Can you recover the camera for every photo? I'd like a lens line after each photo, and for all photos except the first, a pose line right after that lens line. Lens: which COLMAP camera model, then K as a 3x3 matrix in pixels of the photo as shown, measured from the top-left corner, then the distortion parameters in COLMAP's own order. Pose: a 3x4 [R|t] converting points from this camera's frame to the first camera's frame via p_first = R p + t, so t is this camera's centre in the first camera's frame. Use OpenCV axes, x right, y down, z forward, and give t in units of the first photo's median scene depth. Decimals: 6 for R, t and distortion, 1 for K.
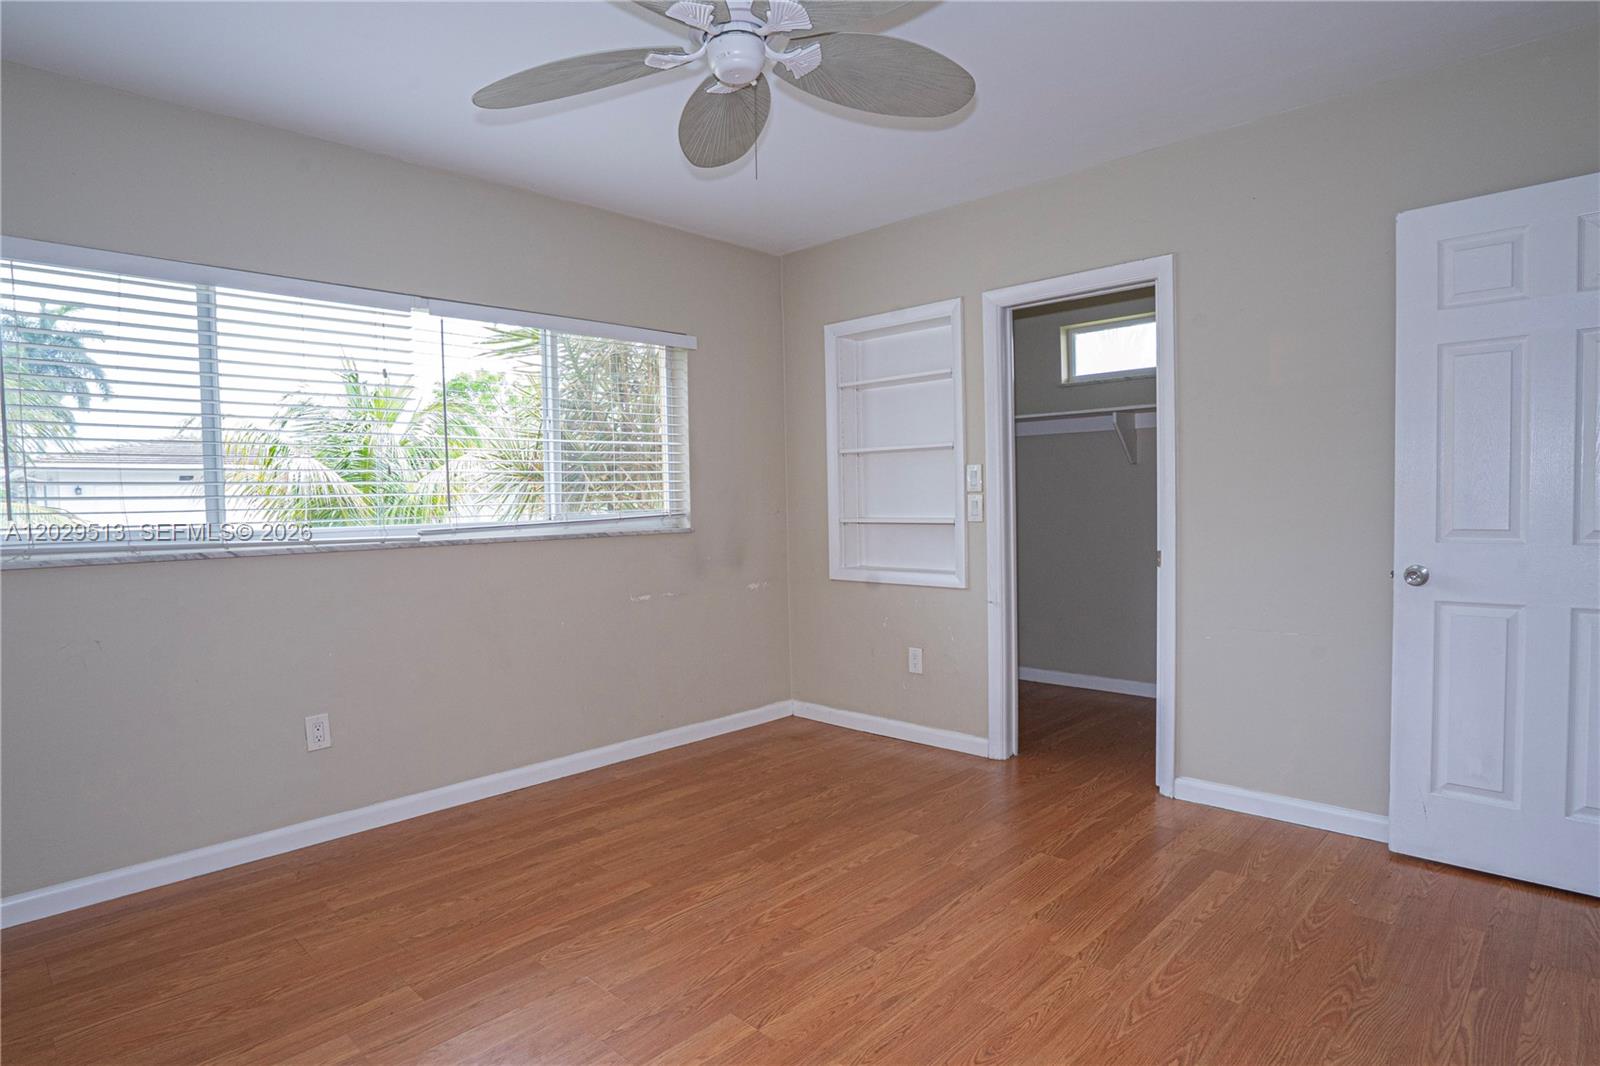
lens RADIAL K [[859.3, 0, 801.2], [0, 859.3, 534.8], [0, 0, 1]] dist [-0.042435, 0.003271]
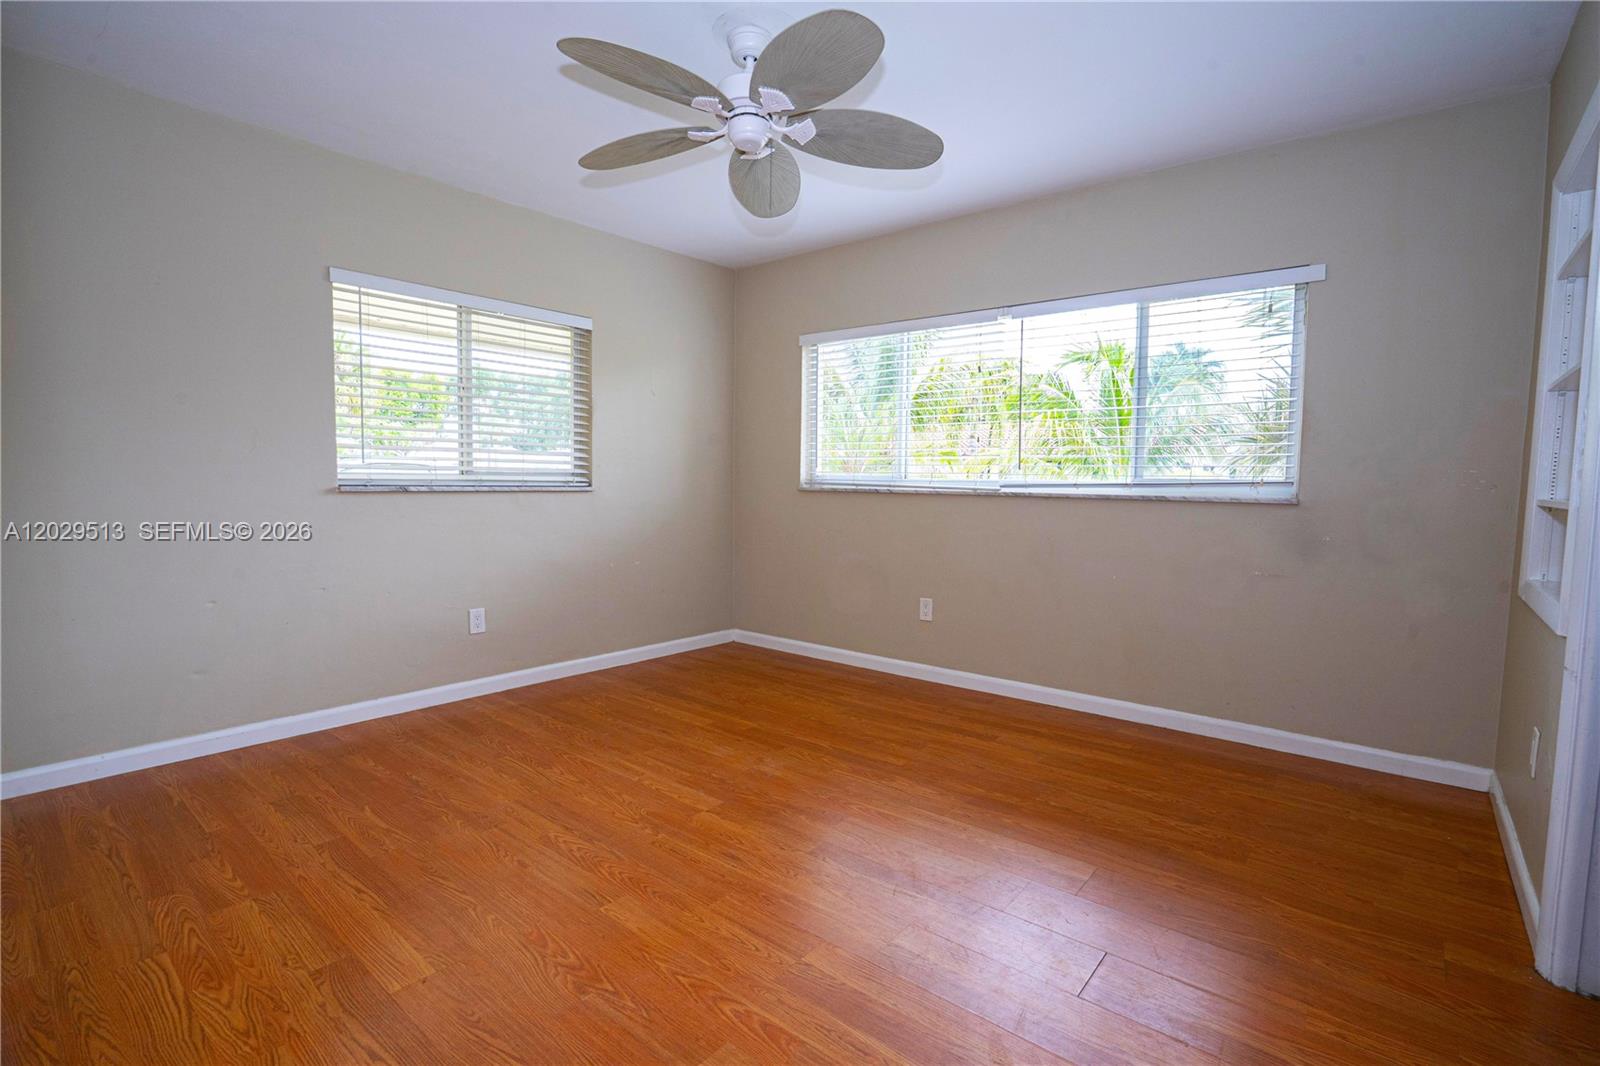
lens RADIAL K [[743.8, 0, 801.6], [0, 743.8, 530.1], [0, 0, 1]] dist [-0.051795, 0.015770]
pose [[0.069887, 0.087755, -0.993687, 0.803390], [-0.053577, 0.995016, 0.084105, -0.015967], [0.996115, 0.047361, 0.074241, 0.700448]]
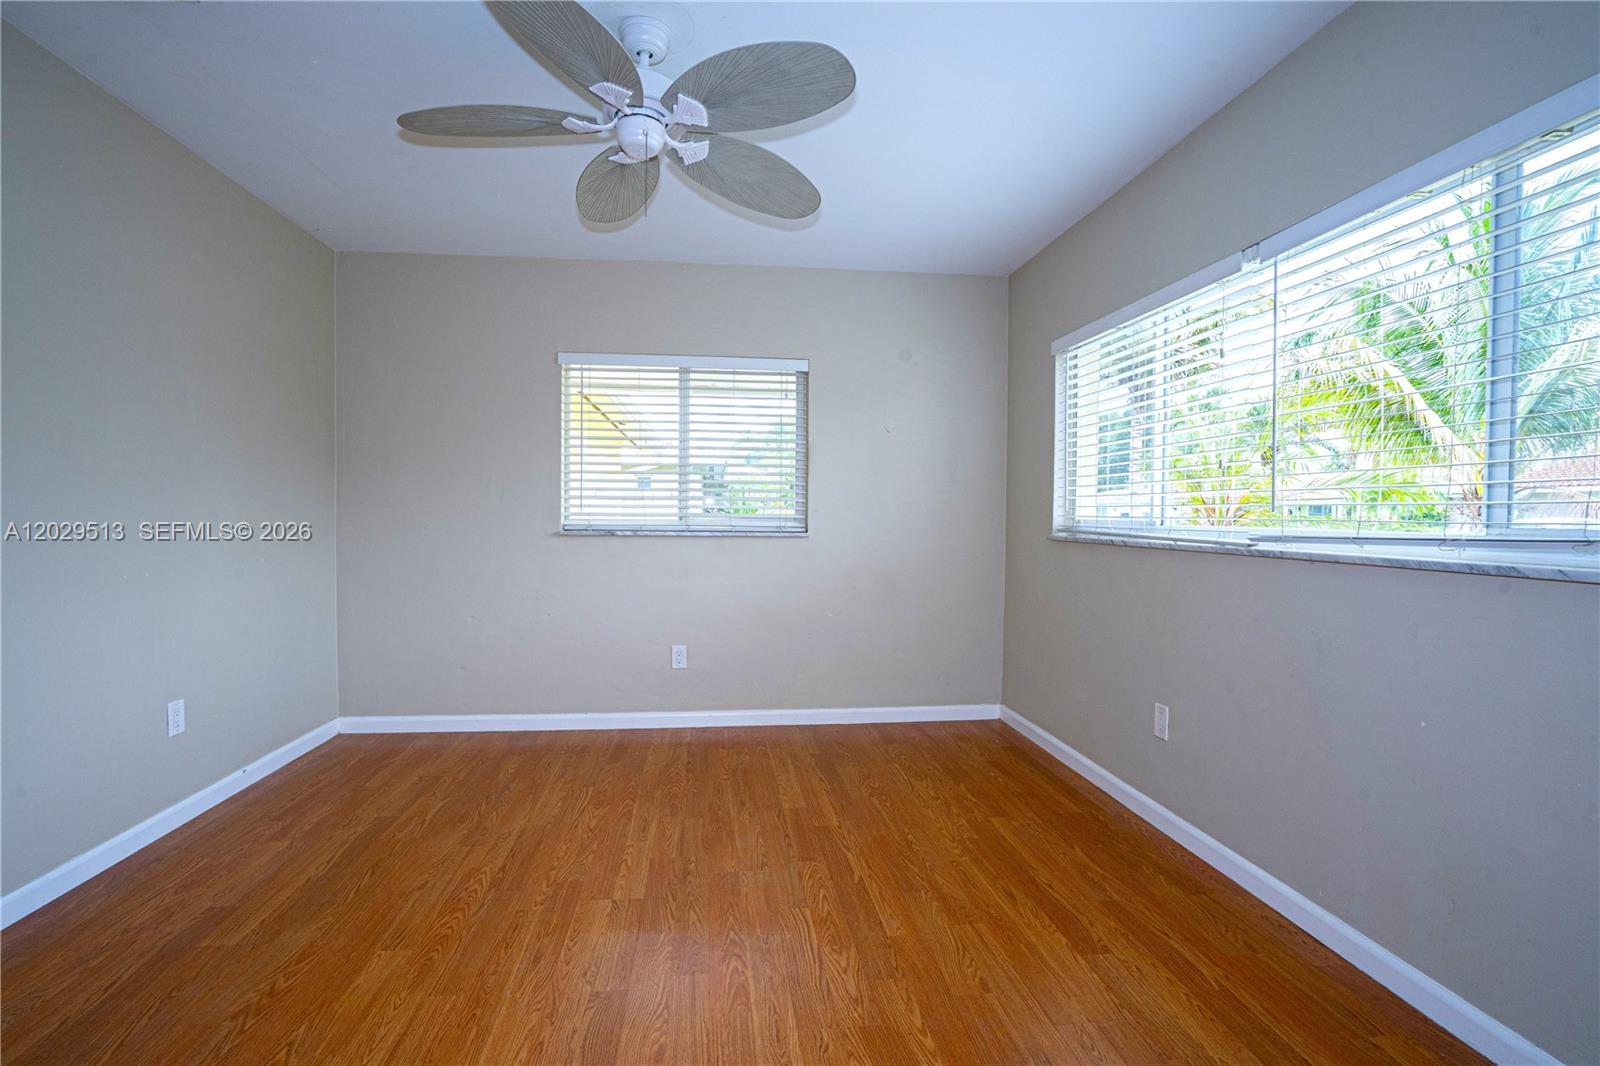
lens RADIAL K [[743.8, 0, 801.0], [0, 743.8, 532.1], [0, 0, 1]] dist [-0.051795, 0.015770]
pose [[-0.630660, 0.032196, -0.775391, 0.422399], [-0.027295, 0.997601, 0.063623, -0.047044], [0.775579, 0.061289, -0.628268, 1.277248]]
